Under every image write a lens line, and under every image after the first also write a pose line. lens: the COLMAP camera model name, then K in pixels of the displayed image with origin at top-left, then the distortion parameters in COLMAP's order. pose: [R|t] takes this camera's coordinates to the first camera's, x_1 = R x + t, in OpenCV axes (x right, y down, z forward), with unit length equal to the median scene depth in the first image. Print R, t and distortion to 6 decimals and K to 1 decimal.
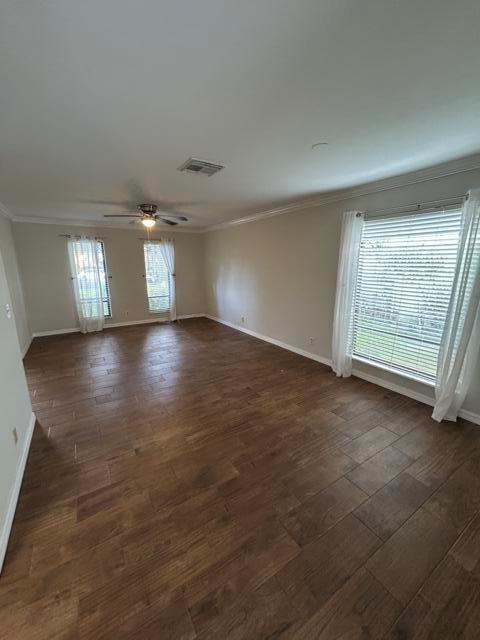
lens RADIAL K [[259.4, 0, 240.0], [0, 259.4, 320.0], [0, 0, 1]] dist [0.013657, -0.000041]
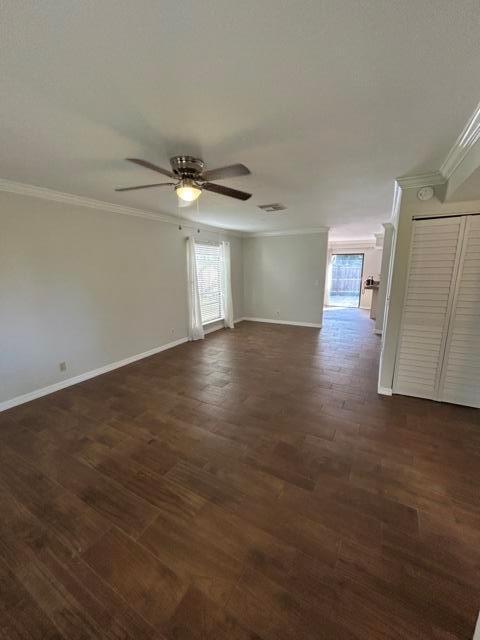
lens RADIAL K [[259.4, 0, 240.0], [0, 259.4, 320.0], [0, 0, 1]] dist [0.013657, -0.000041]
pose [[-0.476969, -0.167860, 0.862742, -1.117590], [0.196400, 0.936417, 0.290775, -0.321668], [-0.856696, 0.308133, -0.413674, 1.487074]]
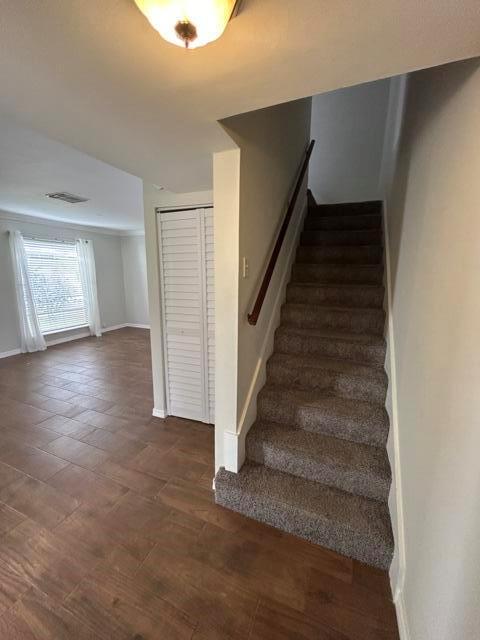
lens RADIAL K [[259.6, 0, 240.0], [0, 259.6, 320.0], [0, 0, 1]] dist [0.000493, -0.000031]
pose [[-0.569519, -0.152695, 0.807671, -1.340017], [0.172881, 0.938364, 0.299308, -0.172131], [-0.803592, 0.310092, -0.508018, 0.852692]]
